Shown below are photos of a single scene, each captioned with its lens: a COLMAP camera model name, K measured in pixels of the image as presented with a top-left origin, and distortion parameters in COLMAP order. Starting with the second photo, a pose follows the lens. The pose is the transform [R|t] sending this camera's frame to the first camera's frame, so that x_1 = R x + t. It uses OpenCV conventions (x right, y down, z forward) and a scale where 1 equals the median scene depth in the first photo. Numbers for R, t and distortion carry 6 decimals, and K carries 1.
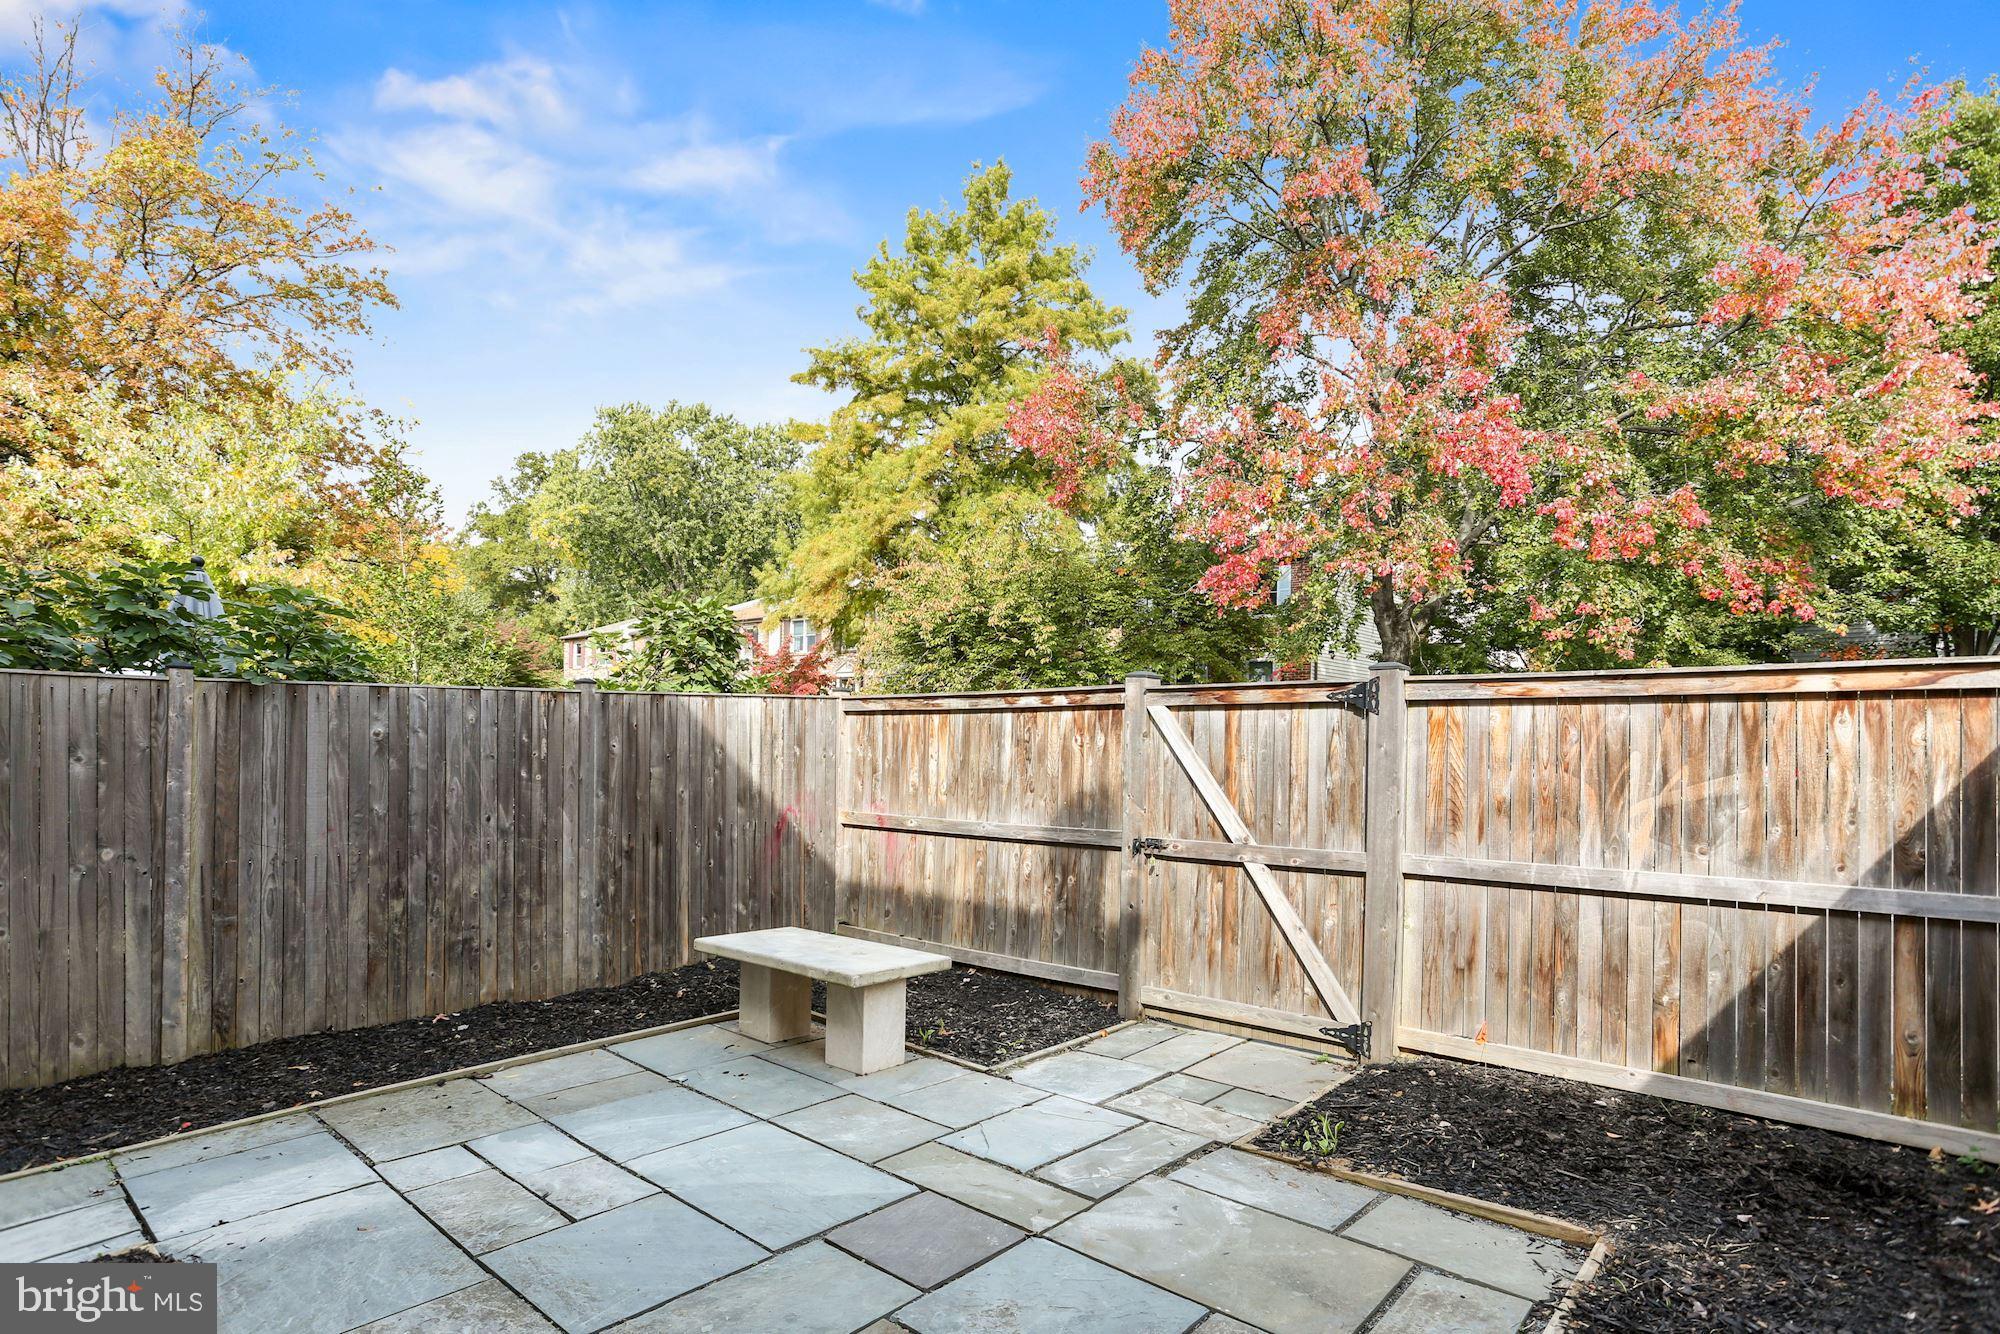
lens RADIAL K [[1017.6, 0, 992.3], [0, 1017.6, 711.3], [0, 0, 1]] dist [-0.029770, 0.010811]
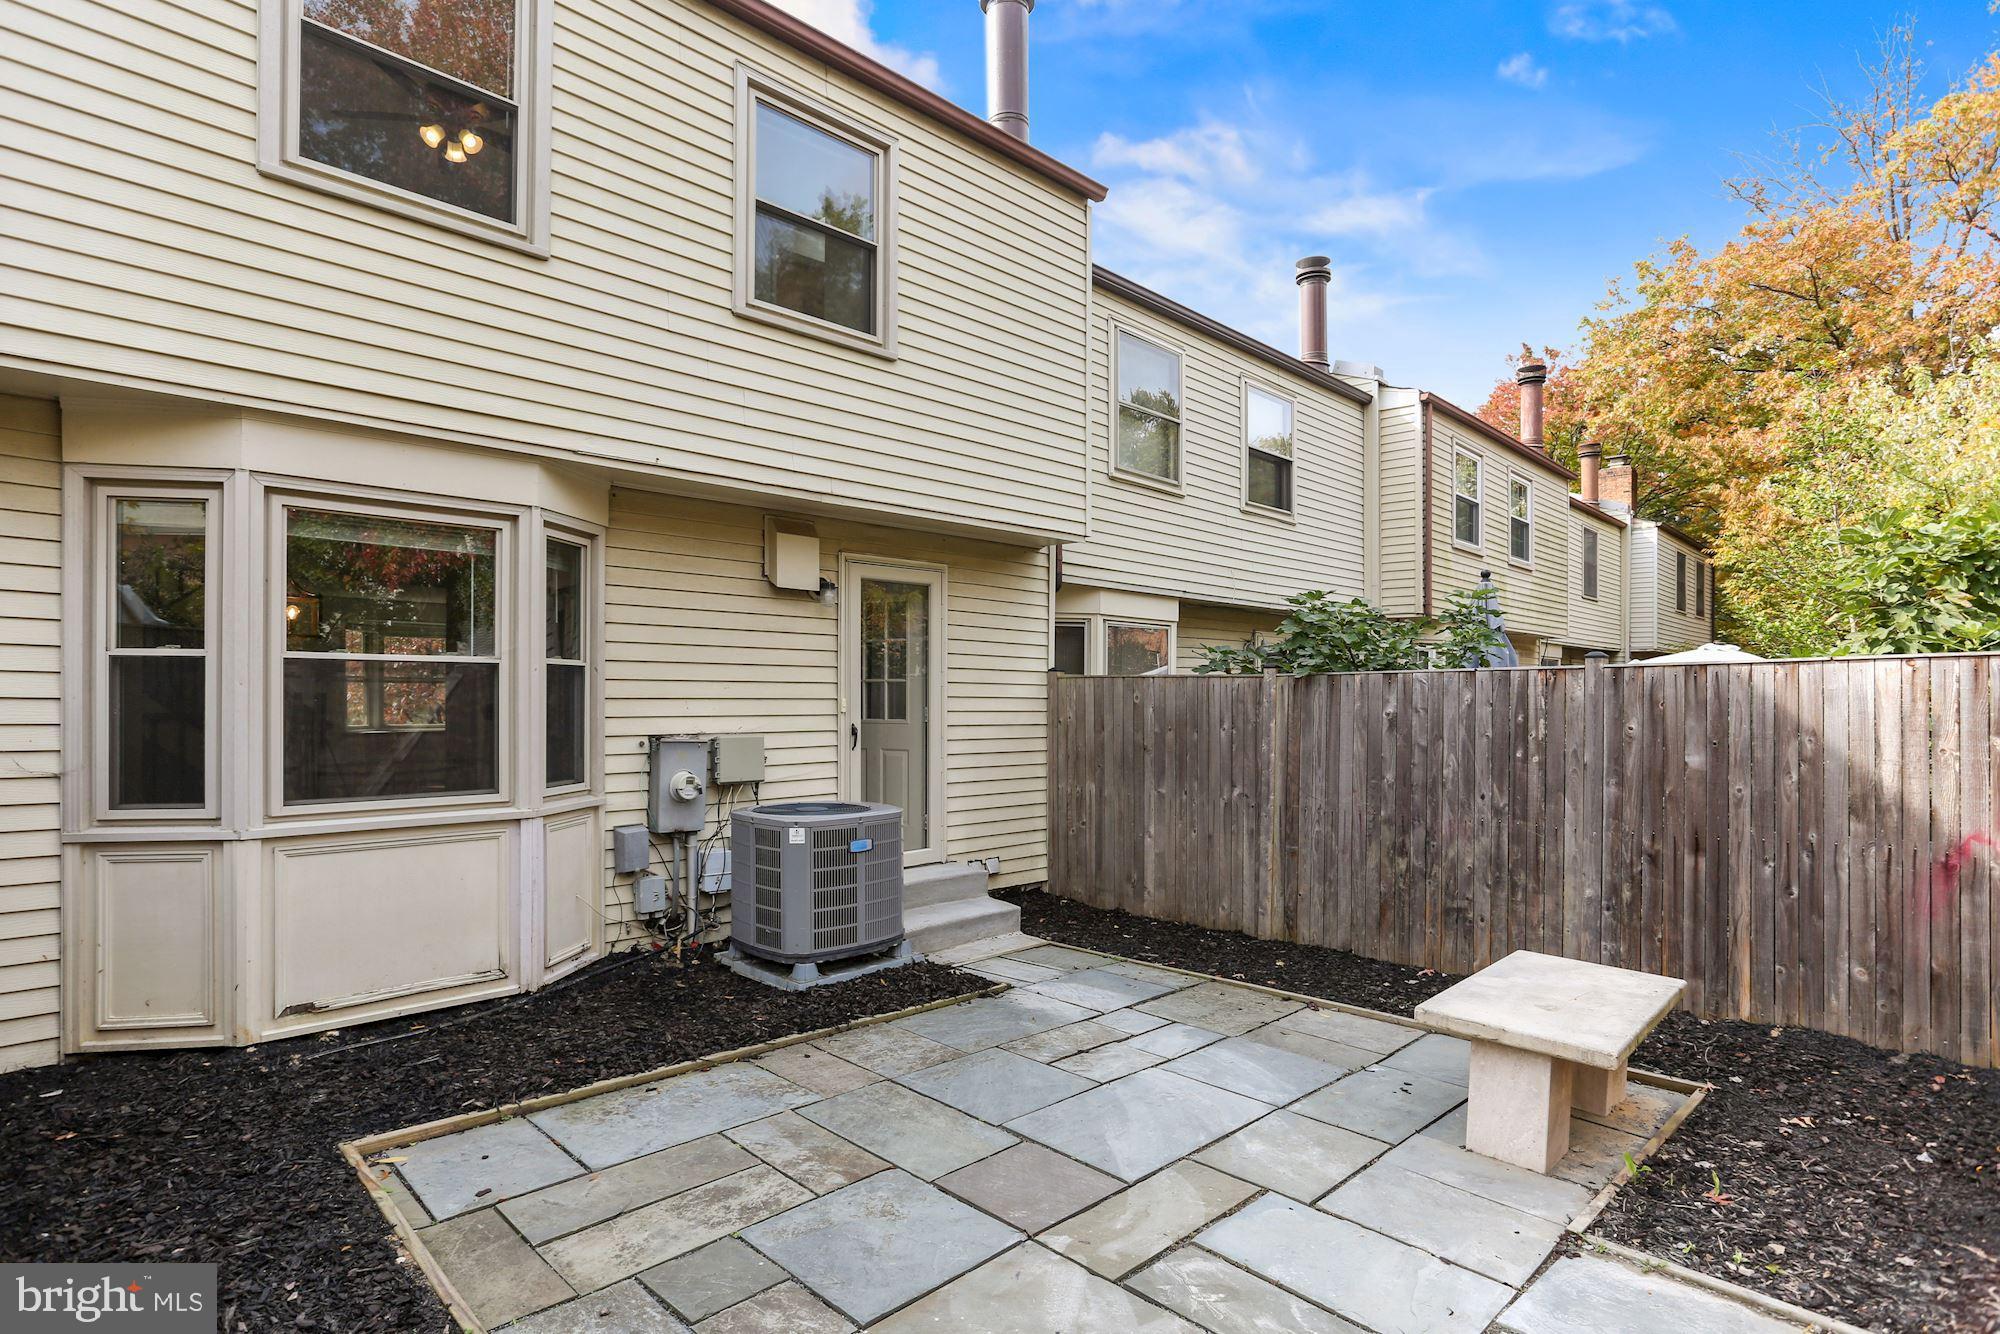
lens RADIAL K [[1017.6, 0, 999.2], [0, 1017.6, 683.4], [0, 0, 1]] dist [-0.029770, 0.010811]
pose [[-0.051121, -0.030933, -0.998213, 0.592874], [0.018495, 0.999319, -0.031915, 0.016422], [0.998521, -0.020094, -0.050514, 0.604675]]
